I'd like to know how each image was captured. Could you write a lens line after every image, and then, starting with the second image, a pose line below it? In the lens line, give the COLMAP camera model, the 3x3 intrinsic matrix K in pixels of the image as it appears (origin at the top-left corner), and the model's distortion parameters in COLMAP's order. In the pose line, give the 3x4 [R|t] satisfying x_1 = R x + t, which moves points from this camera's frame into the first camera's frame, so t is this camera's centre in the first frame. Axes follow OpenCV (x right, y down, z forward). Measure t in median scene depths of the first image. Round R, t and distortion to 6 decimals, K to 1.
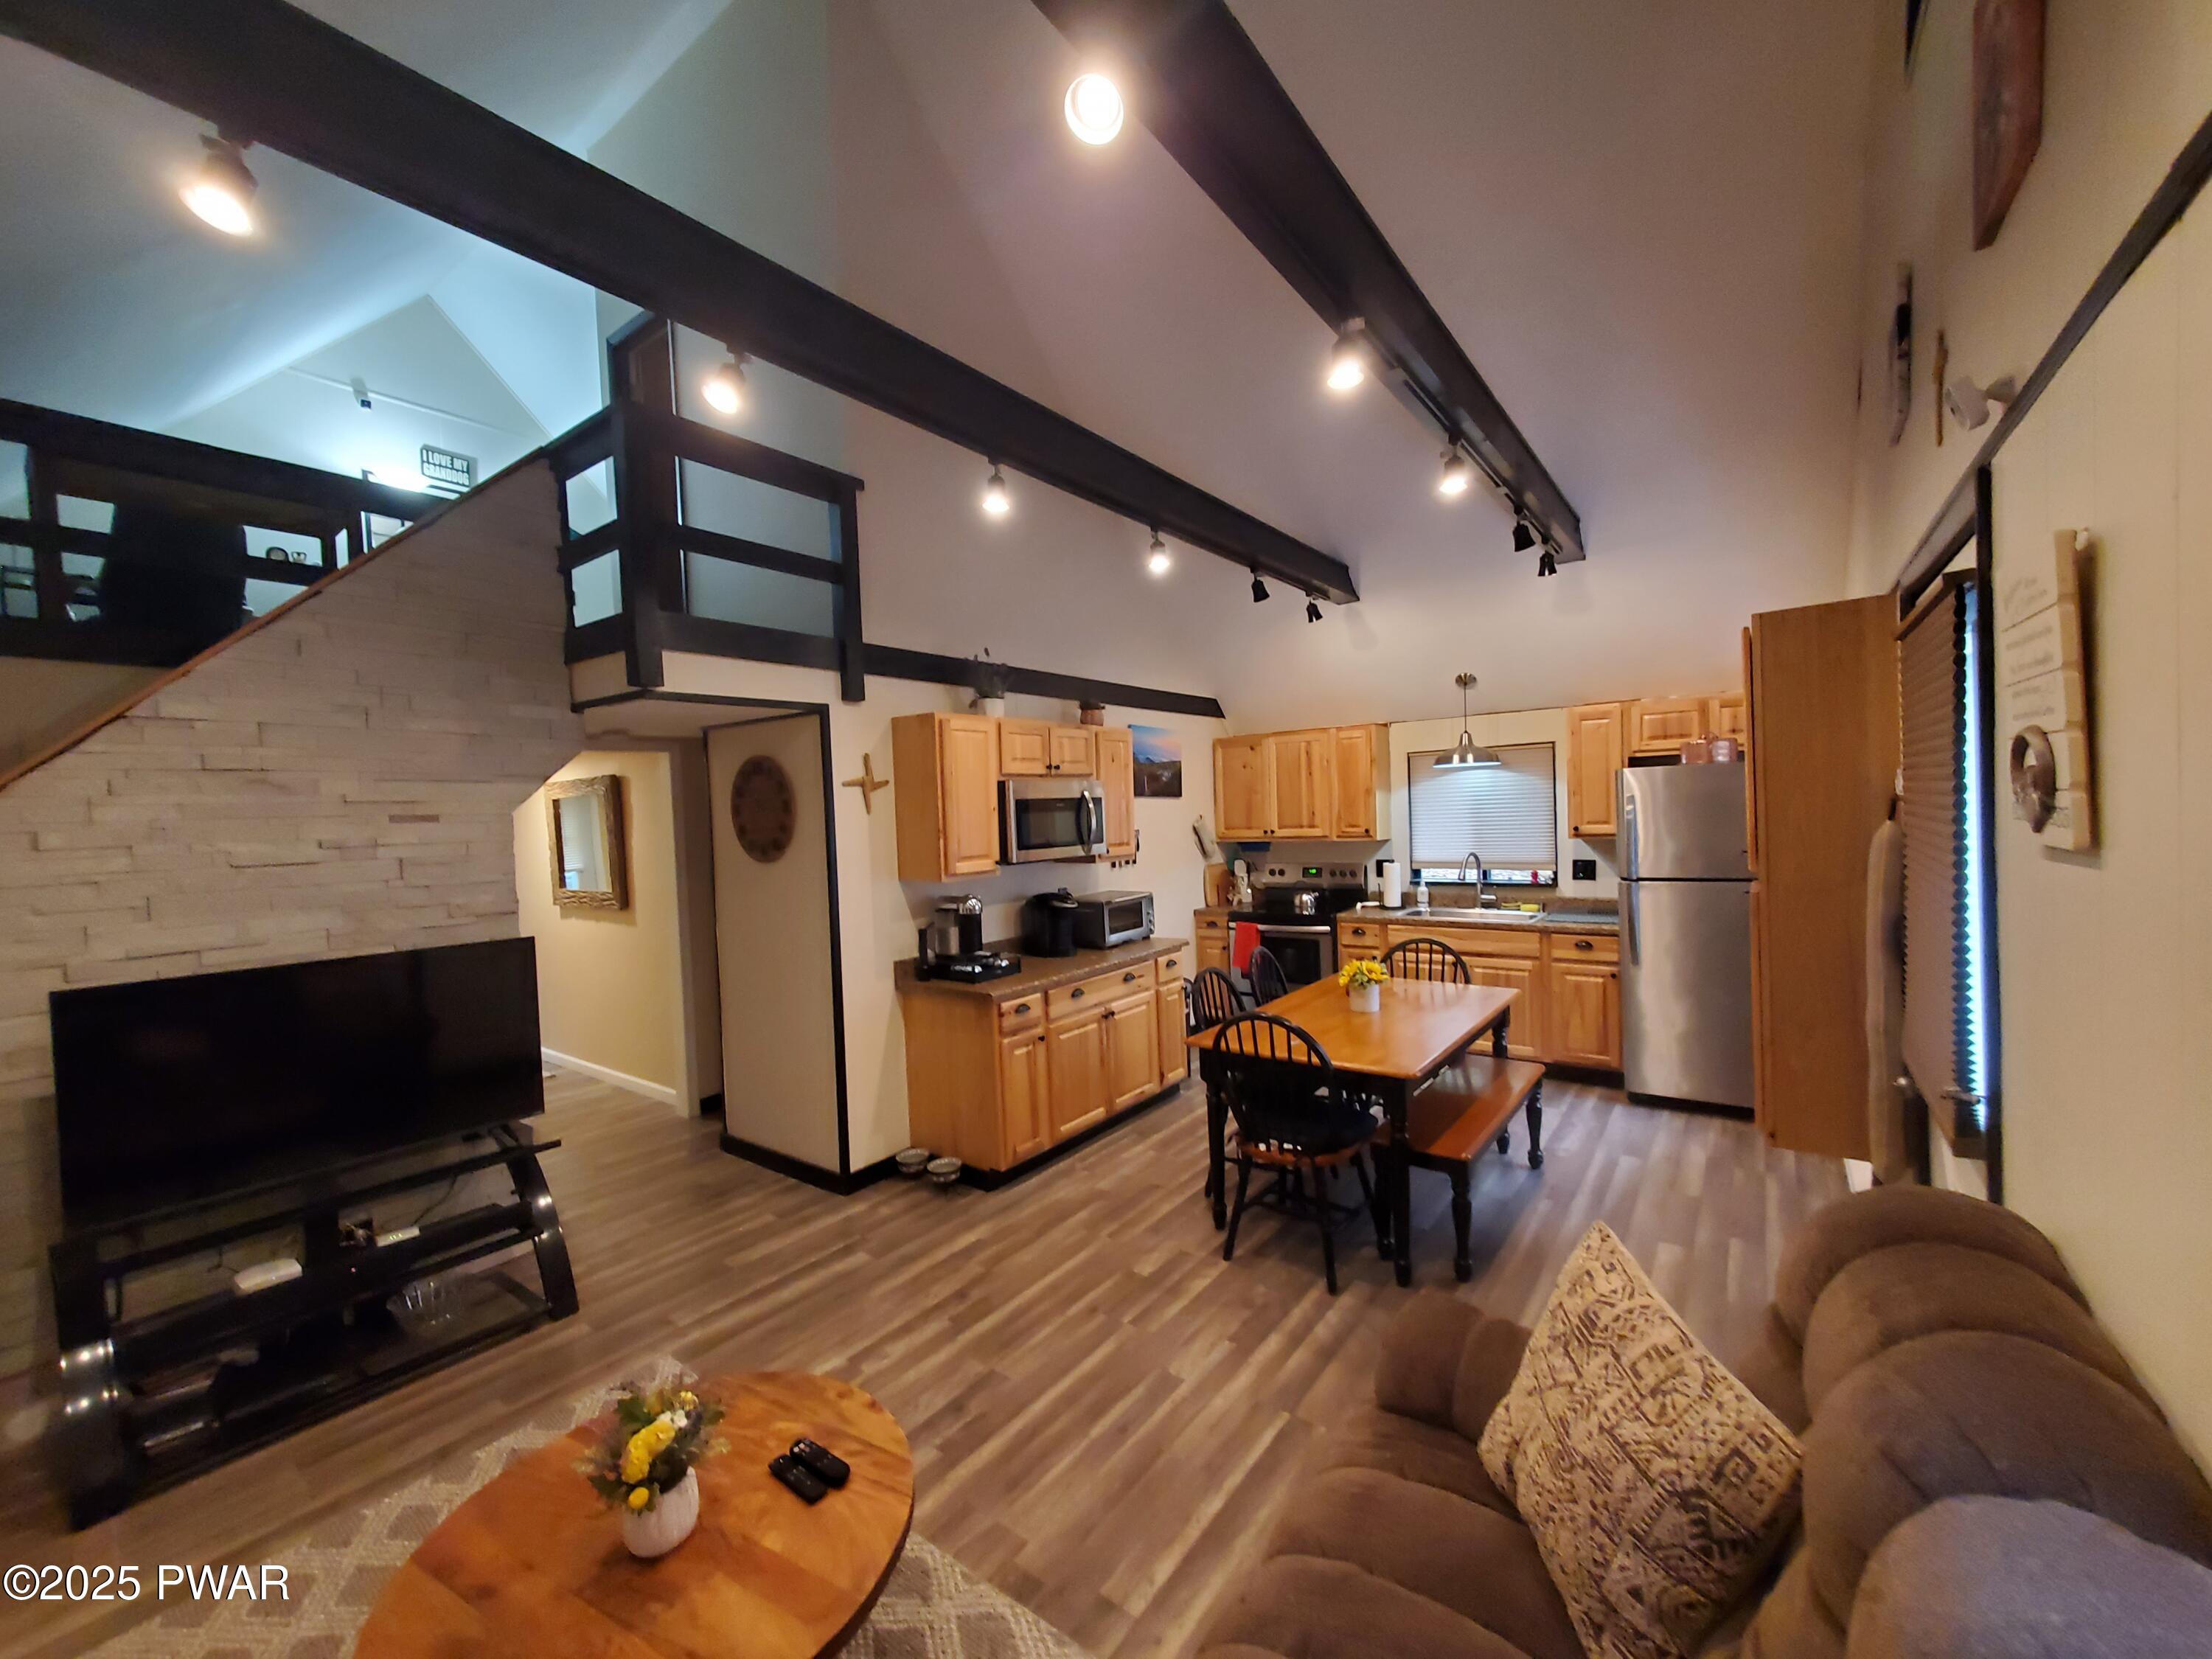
lens RADIAL K [[879.7, 0, 1106.9], [0, 879.7, 845.1], [0, 0, 1]] dist [0.009301, 0.000331]
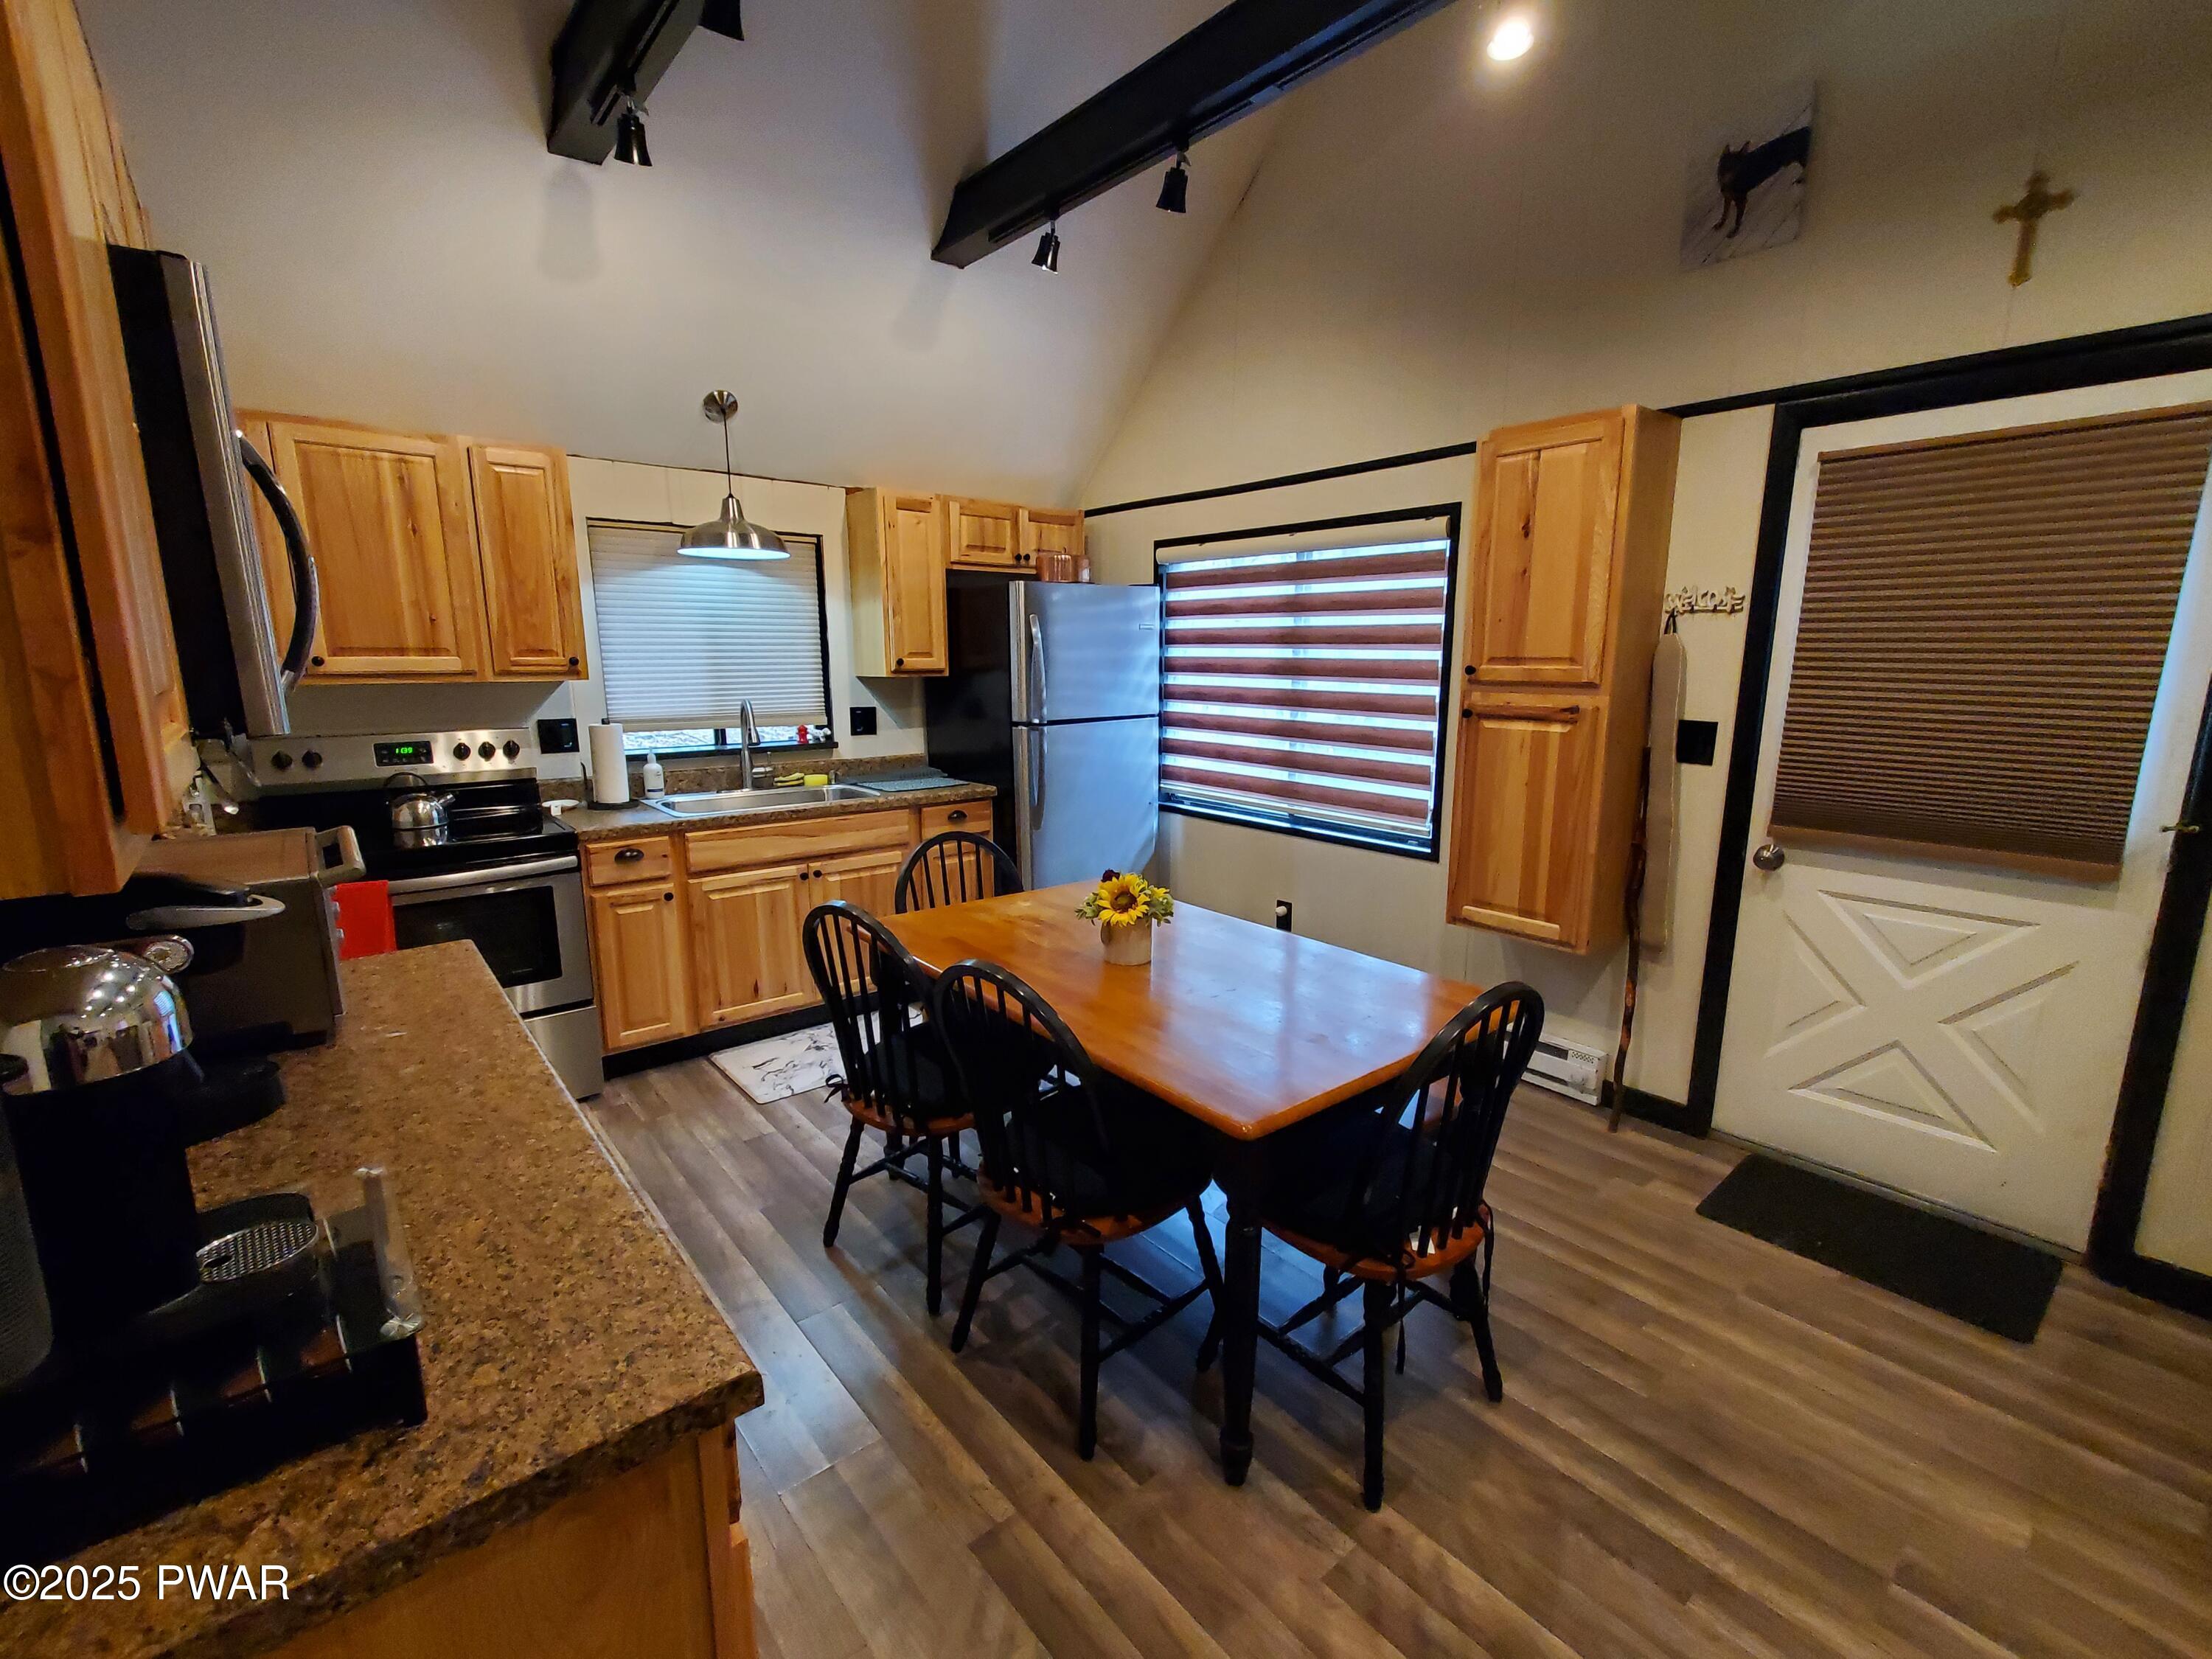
lens RADIAL K [[986.2, 0, 1106.7], [0, 986.2, 841.9], [0, 0, 1]] dist [0.001650, 0.000178]
pose [[0.233815, -0.149489, 0.960721, -0.298774], [0.027246, 0.988729, 0.147216, 0.017025], [-0.971899, -0.008245, 0.235252, 0.827108]]
